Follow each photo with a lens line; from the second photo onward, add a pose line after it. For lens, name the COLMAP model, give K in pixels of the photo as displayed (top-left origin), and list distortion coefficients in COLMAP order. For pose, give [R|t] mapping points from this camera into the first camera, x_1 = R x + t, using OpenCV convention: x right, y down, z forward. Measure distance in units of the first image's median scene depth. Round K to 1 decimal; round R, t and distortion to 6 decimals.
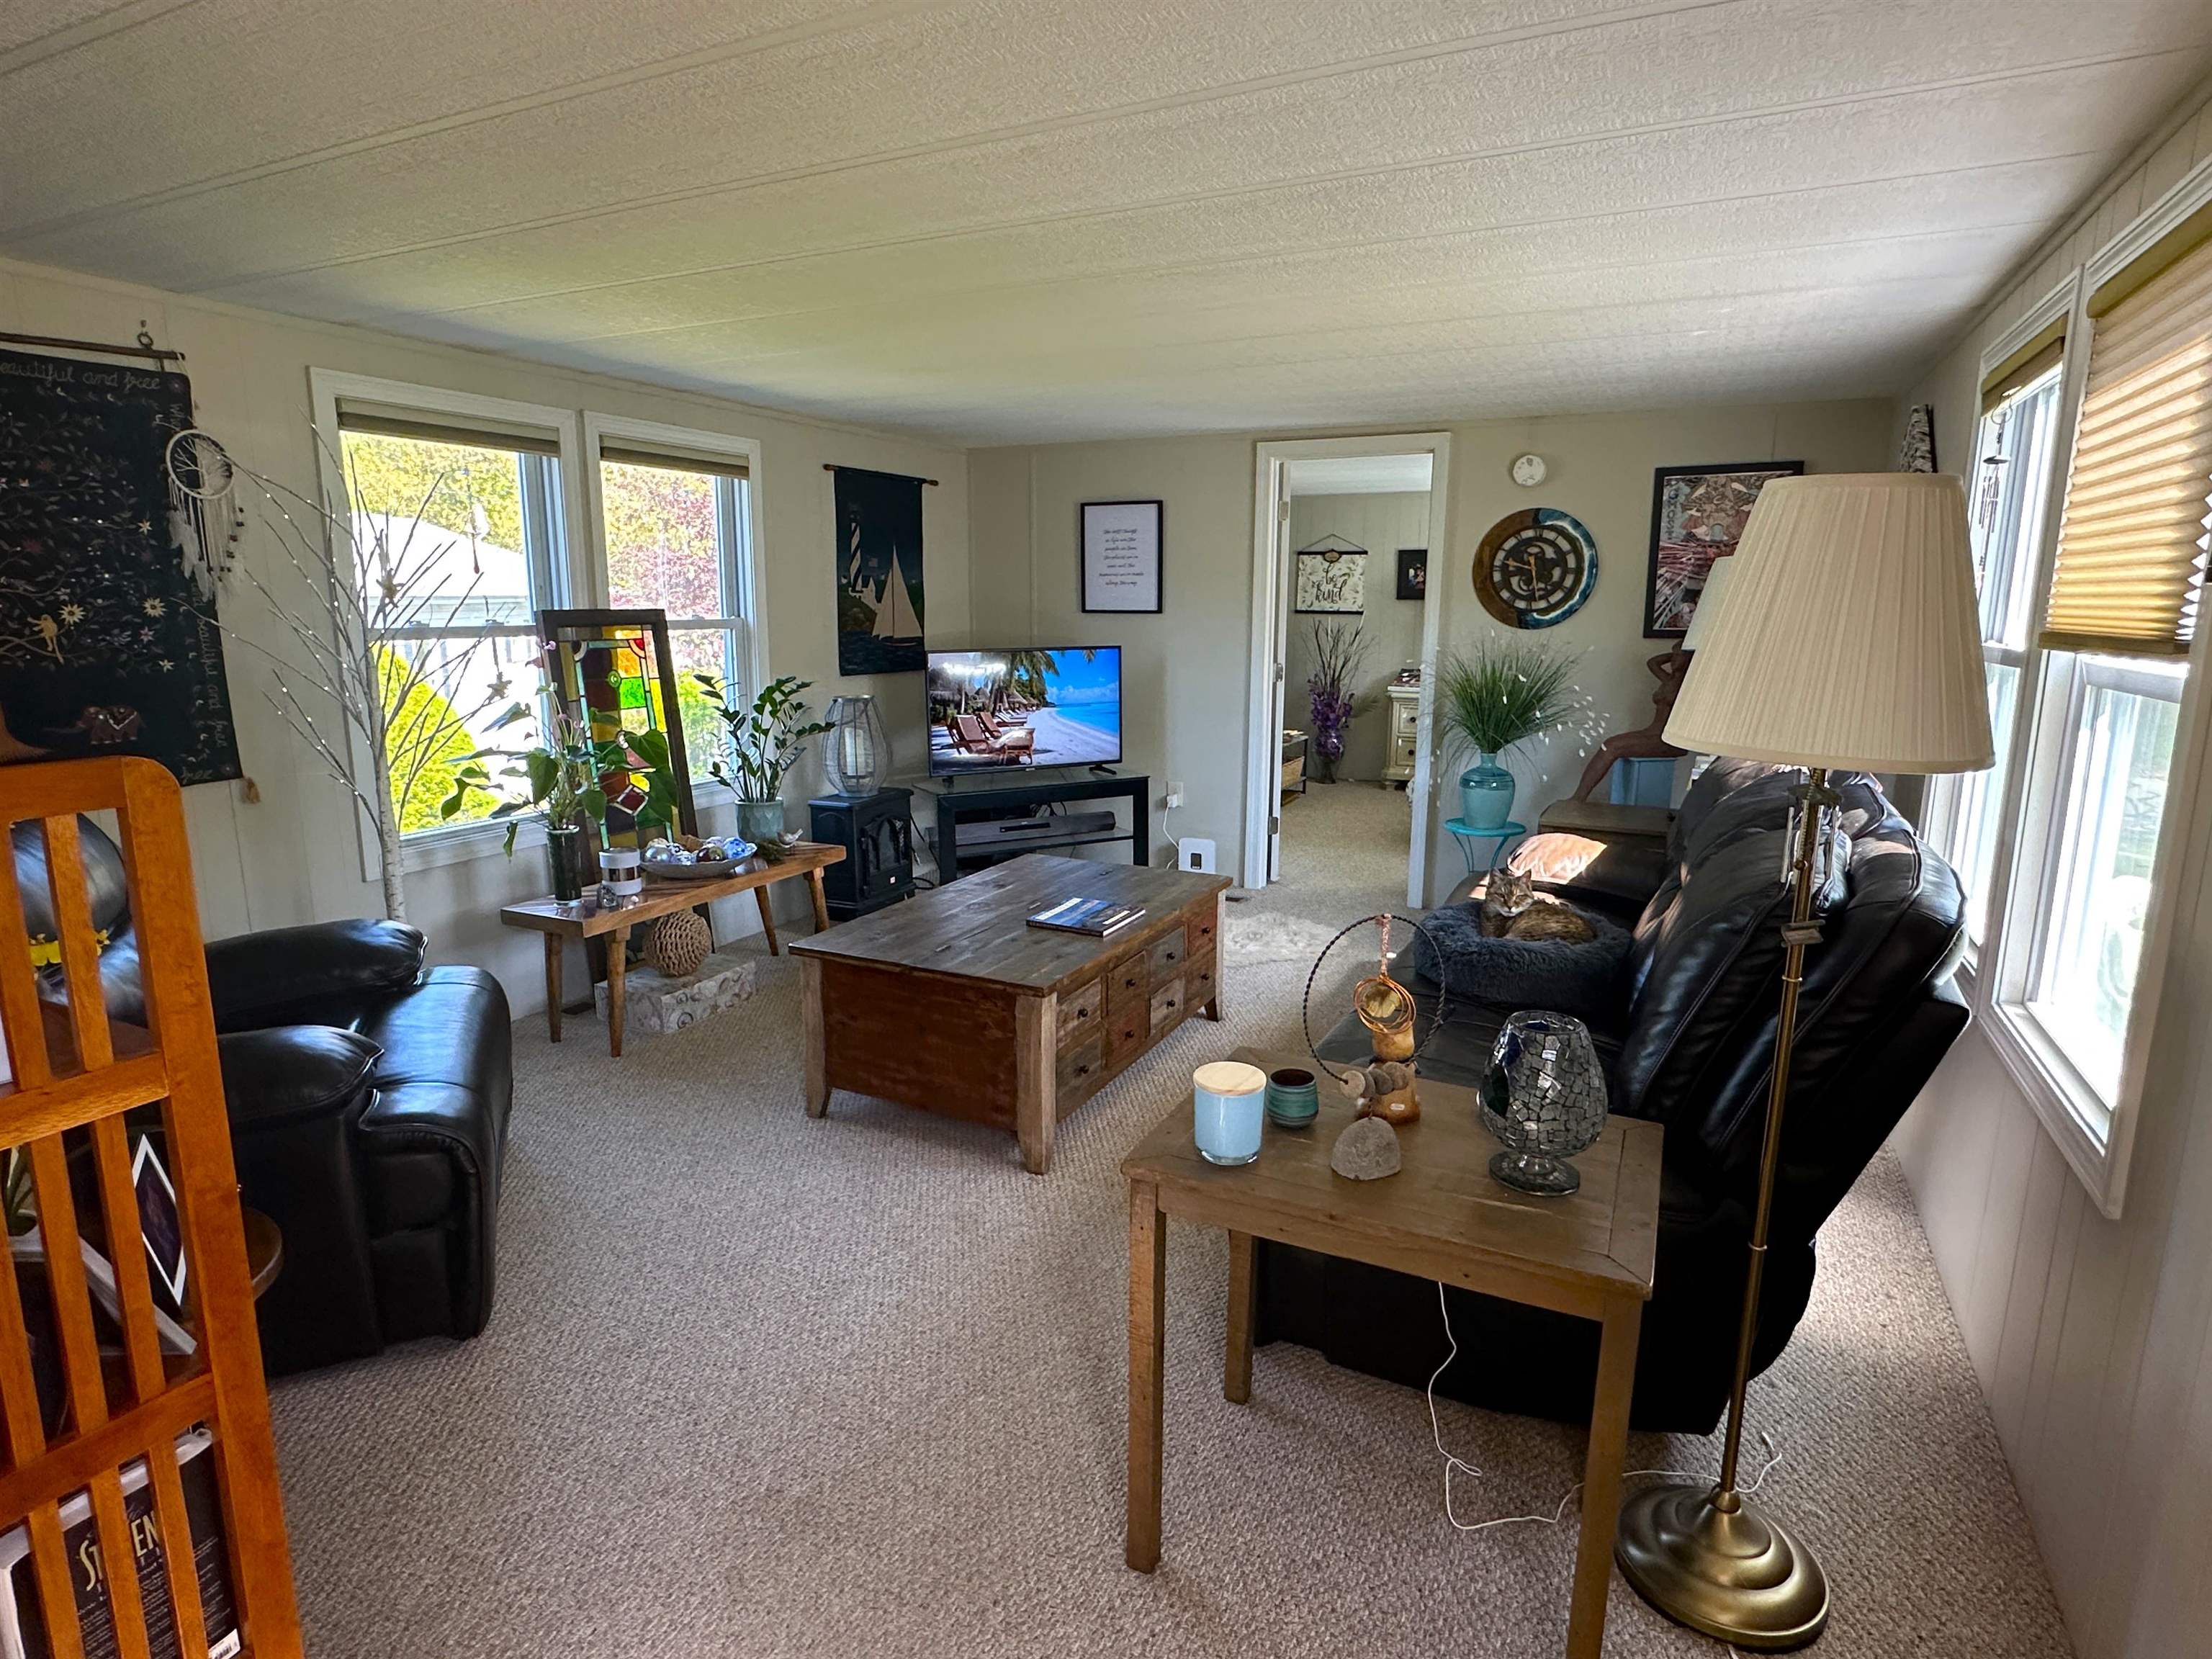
lens RADIAL K [[1187.4, 0, 1103.6], [0, 1187.4, 827.7], [0, 0, 1]] dist [-0.009037, 0.002533]
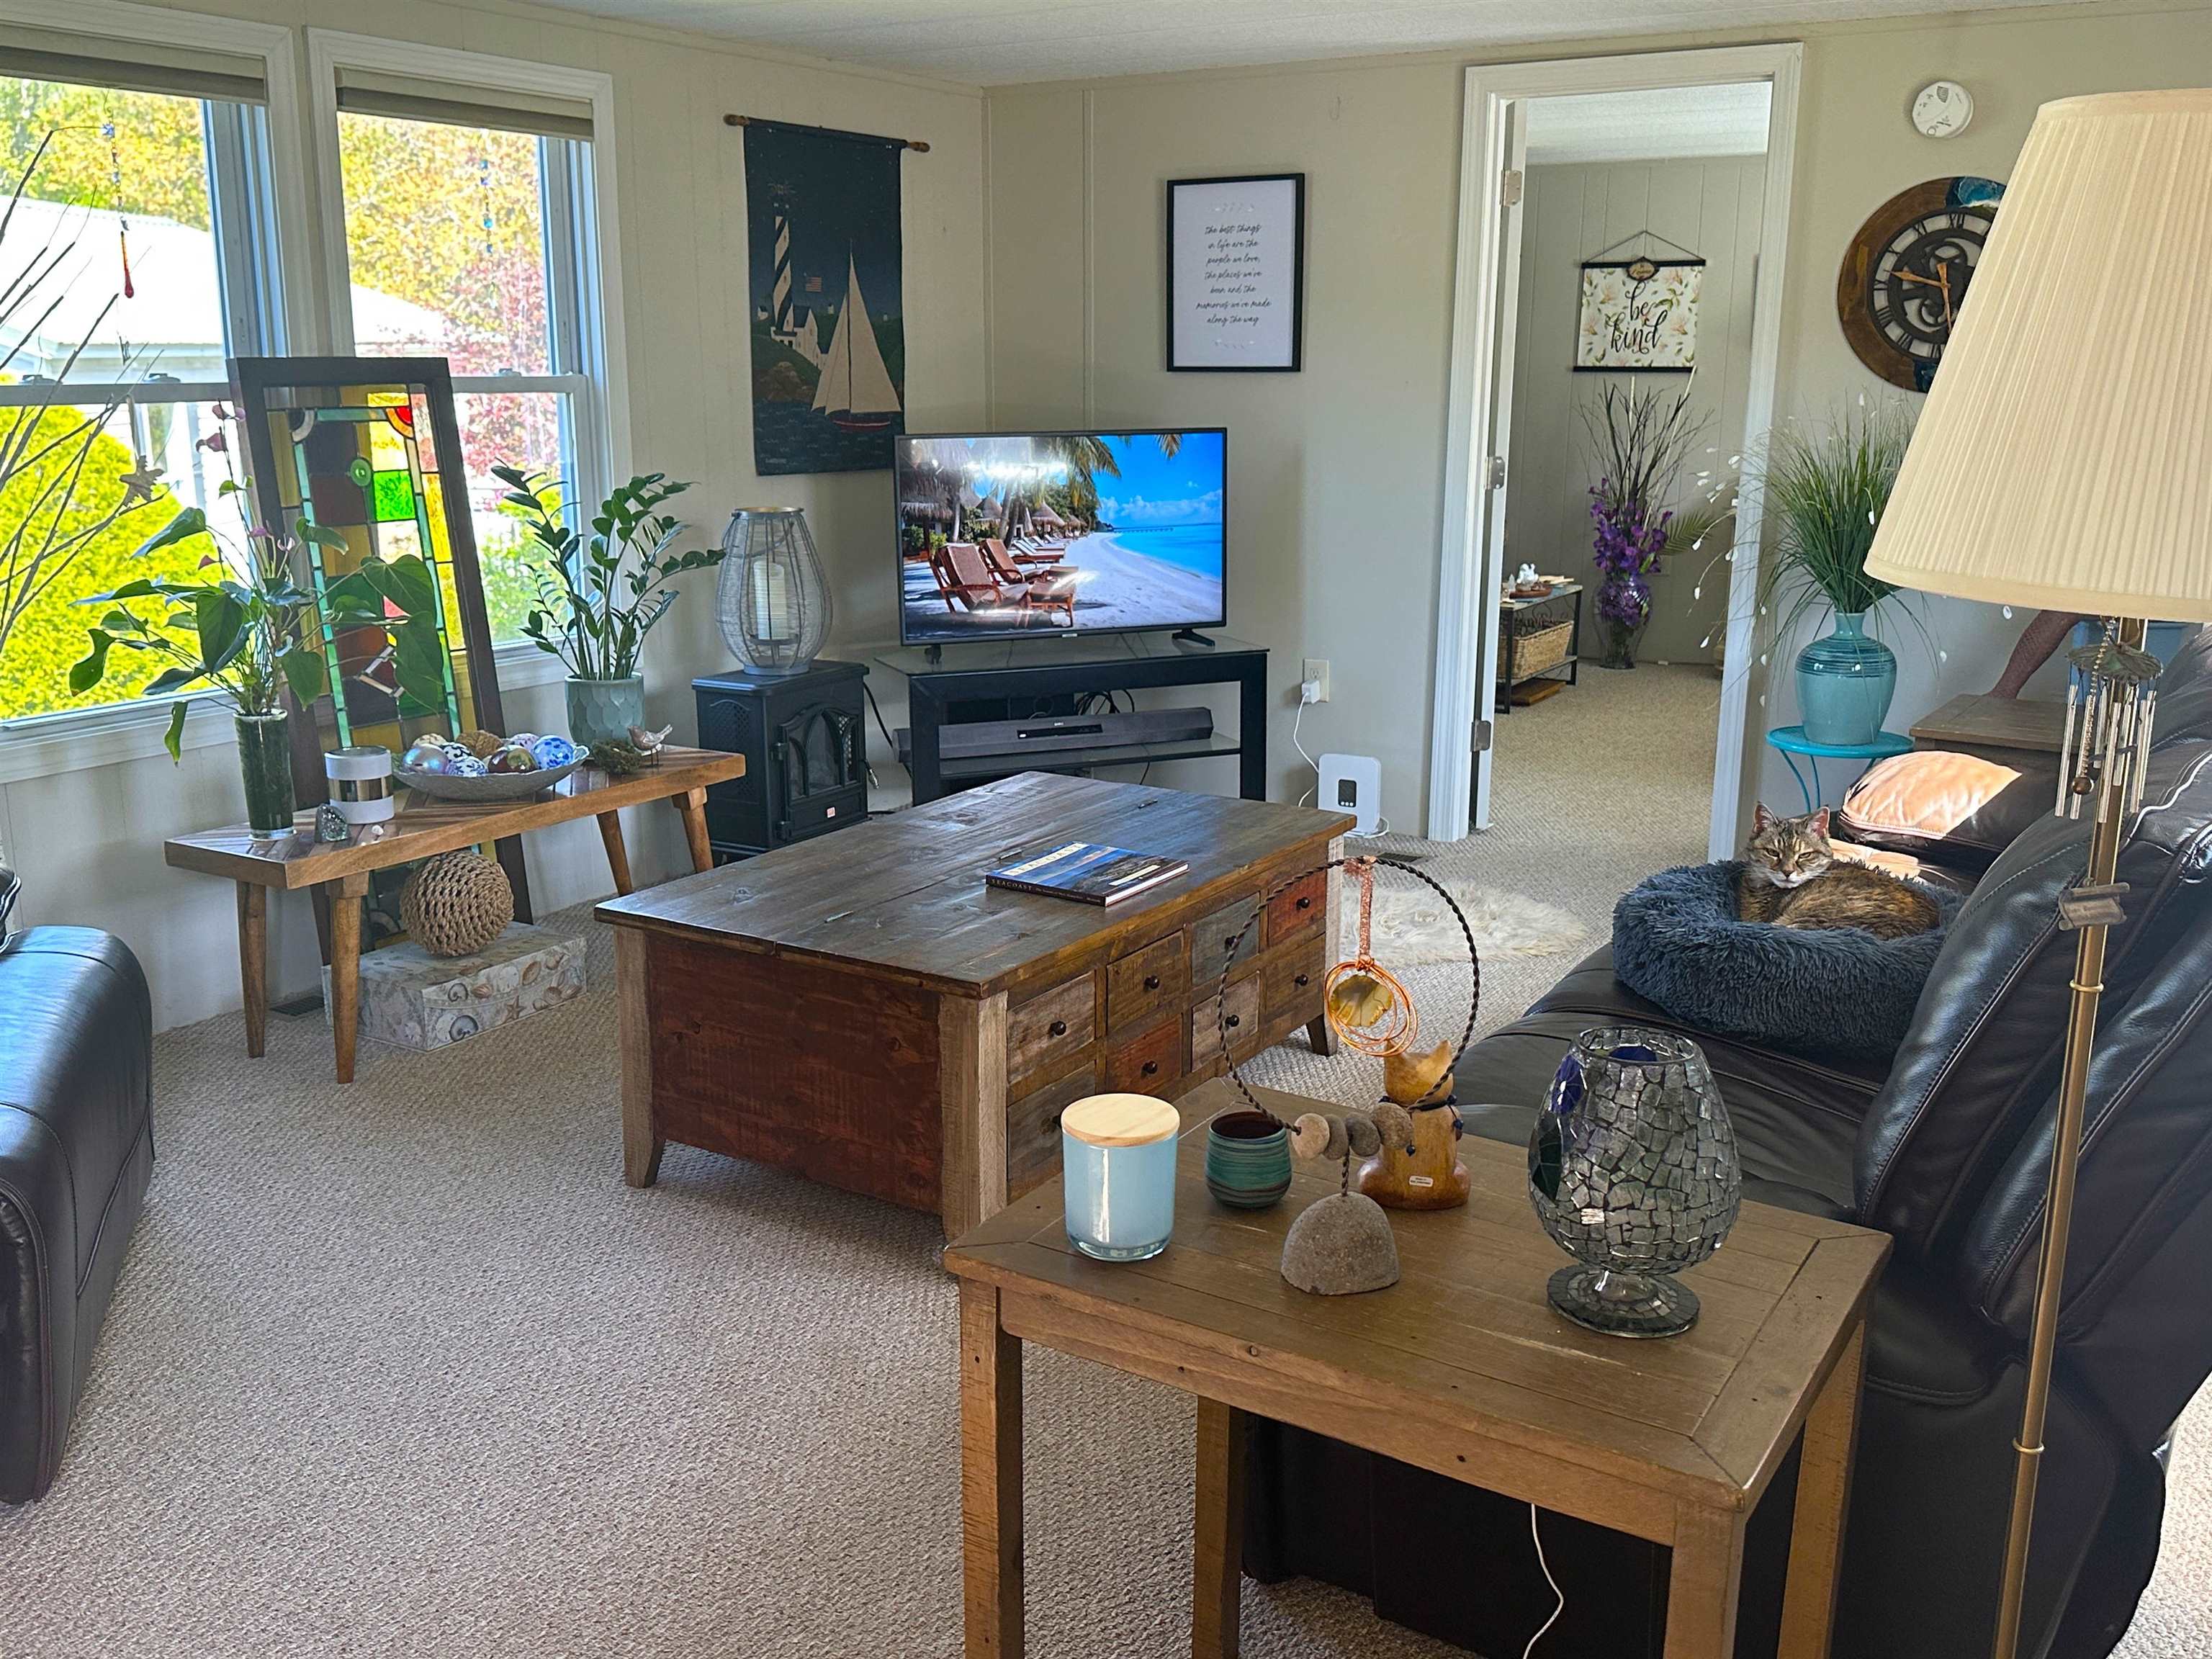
lens RADIAL K [[1995.6, 0, 1102.6], [0, 1995.6, 815.9], [0, 0, 1]] dist [0.098582, -0.167654]
pose [[0.994960, 0.021275, -0.097986, 0.097600], [-0.017731, 0.999162, 0.036899, 0.008466], [0.098688, -0.034976, 0.994504, -0.009515]]
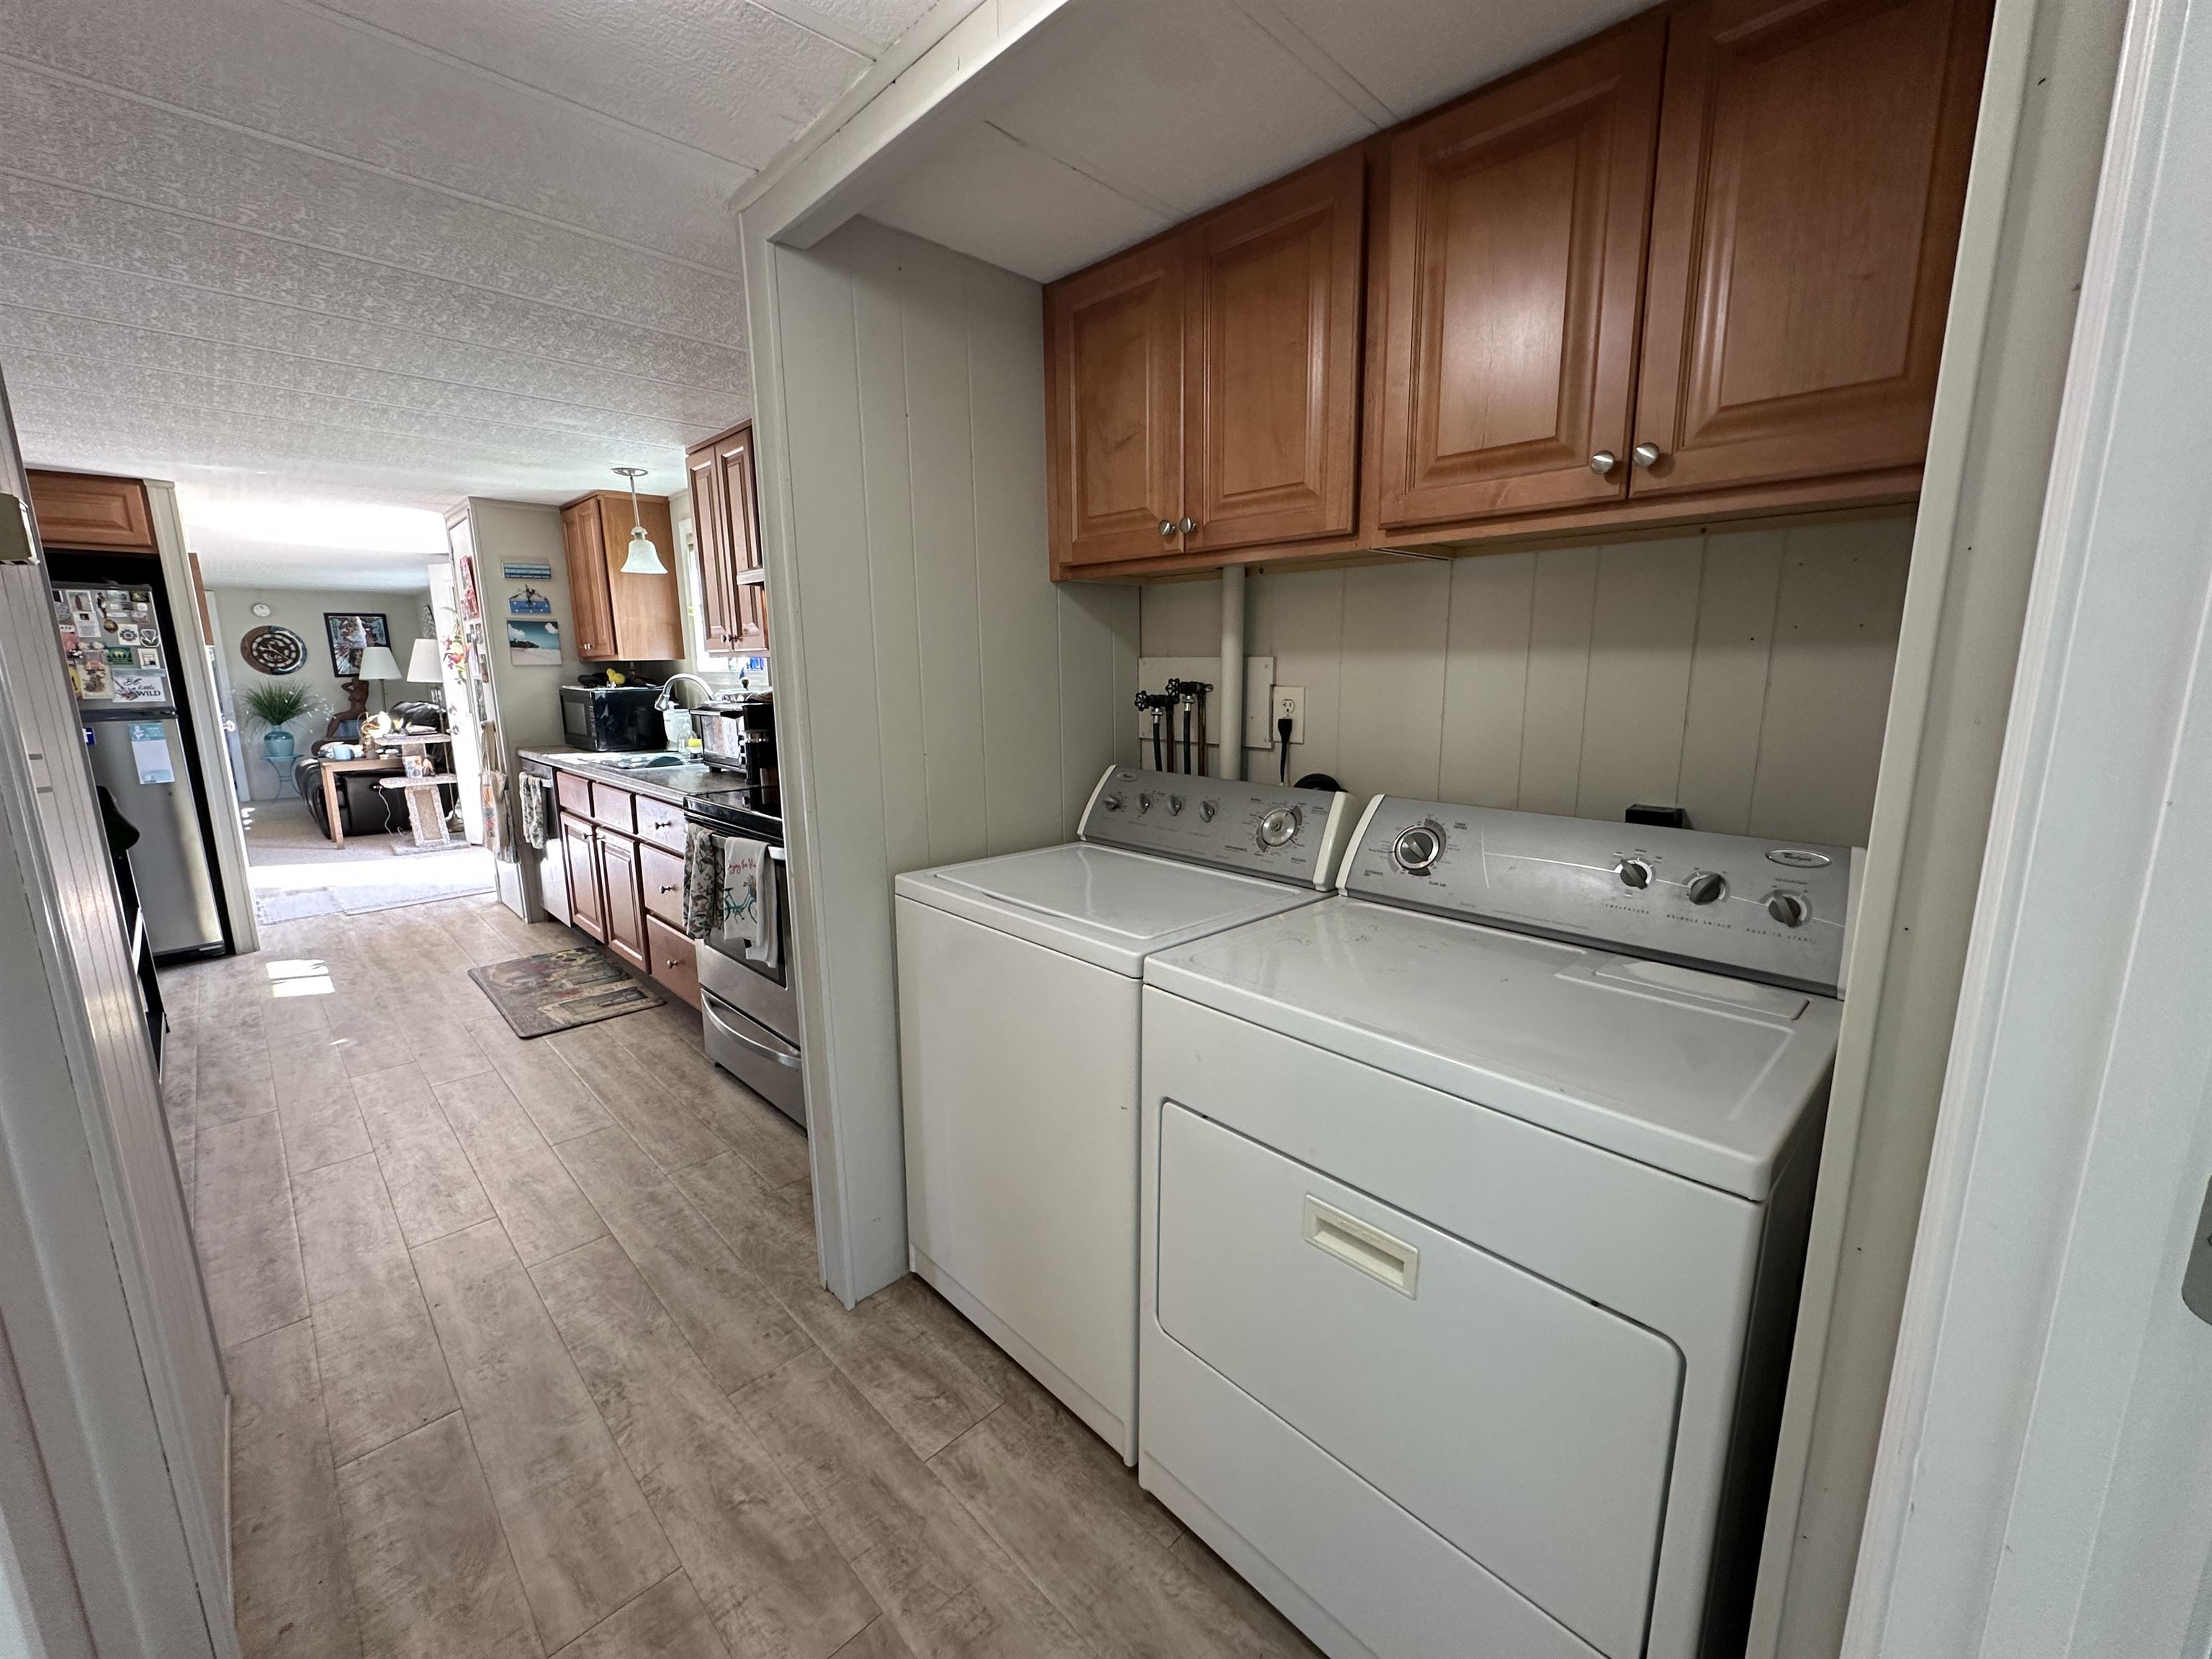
lens RADIAL K [[885.4, 0, 1120.2], [0, 885.4, 831.6], [0, 0, 1]] dist [-0.007299, 0.000722]
pose [[0.296945, -0.178326, 0.938096, -1.379360], [0.178617, 0.975441, 0.128886, 0.348466], [-0.938040, 0.129288, 0.321504, -1.822470]]
